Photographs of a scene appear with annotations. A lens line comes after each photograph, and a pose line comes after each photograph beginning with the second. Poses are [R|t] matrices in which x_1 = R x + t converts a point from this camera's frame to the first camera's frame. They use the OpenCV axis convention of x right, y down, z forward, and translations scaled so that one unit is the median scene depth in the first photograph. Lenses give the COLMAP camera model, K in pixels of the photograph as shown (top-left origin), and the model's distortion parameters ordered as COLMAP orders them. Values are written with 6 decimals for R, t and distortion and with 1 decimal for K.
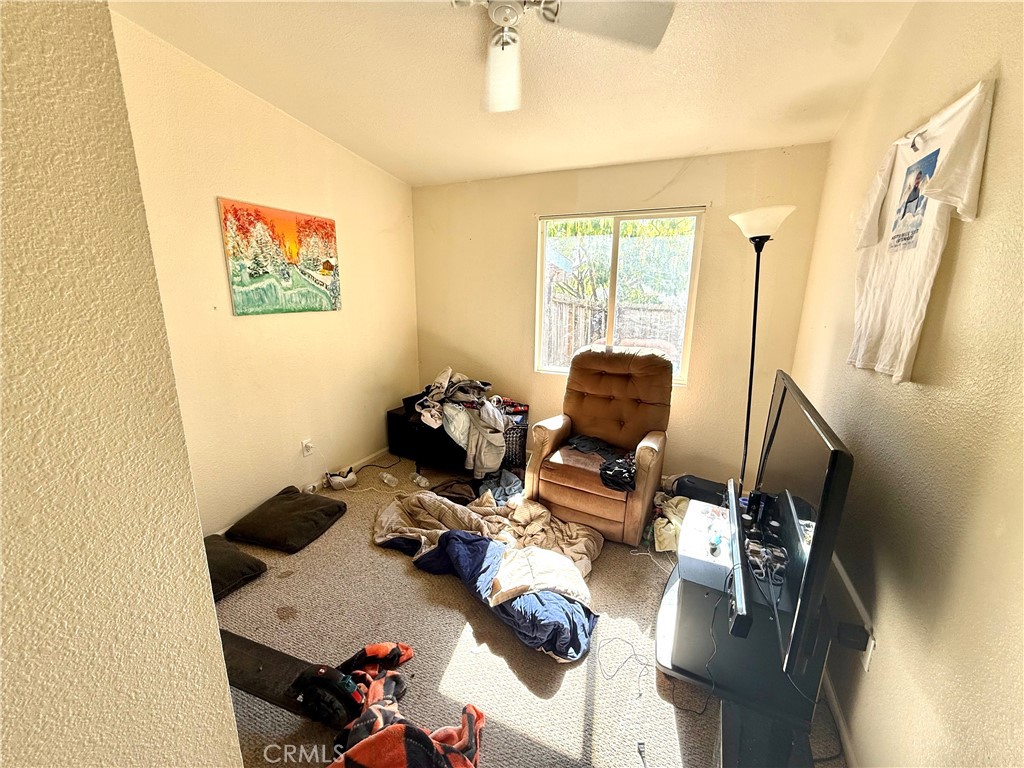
lens RADIAL K [[407.9, 0, 511.8], [0, 407.9, 383.4], [0, 0, 1]] dist [0.000159, 0.000056]
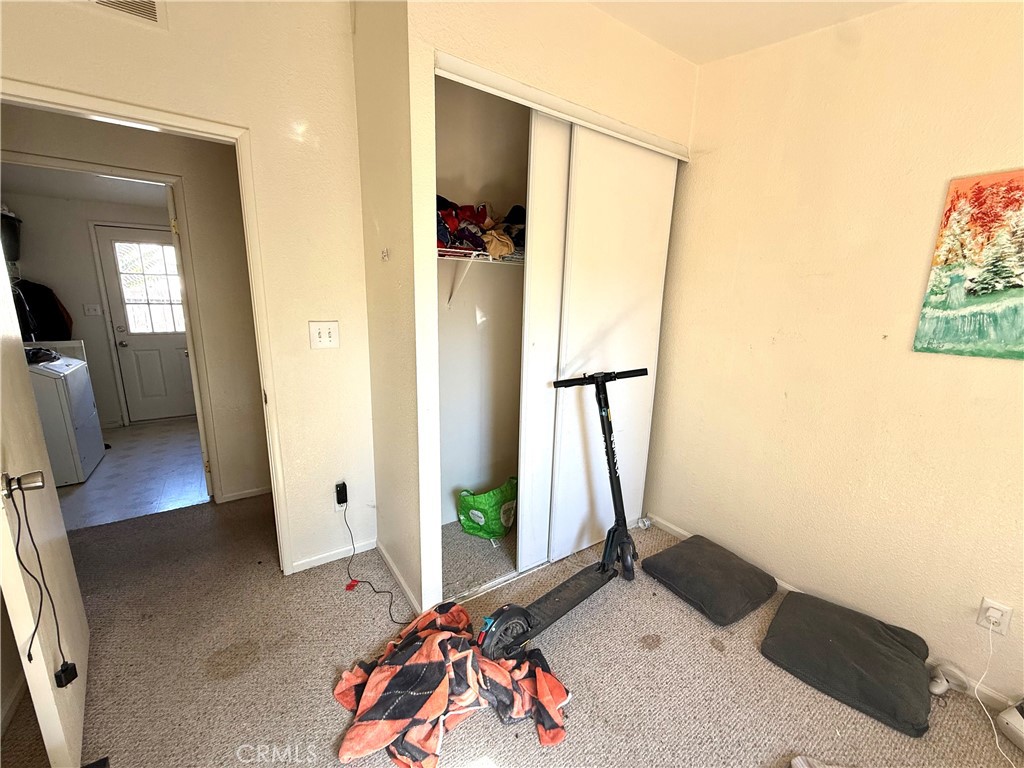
lens RADIAL K [[407.9, 0, 511.0], [0, 407.9, 387.7], [0, 0, 1]] dist [0.000159, 0.000056]
pose [[-0.511093, 0.152127, -0.845956, 0.265263], [-0.231527, 0.923468, 0.305946, -0.161096], [0.827755, 0.352228, -0.436757, 0.753903]]
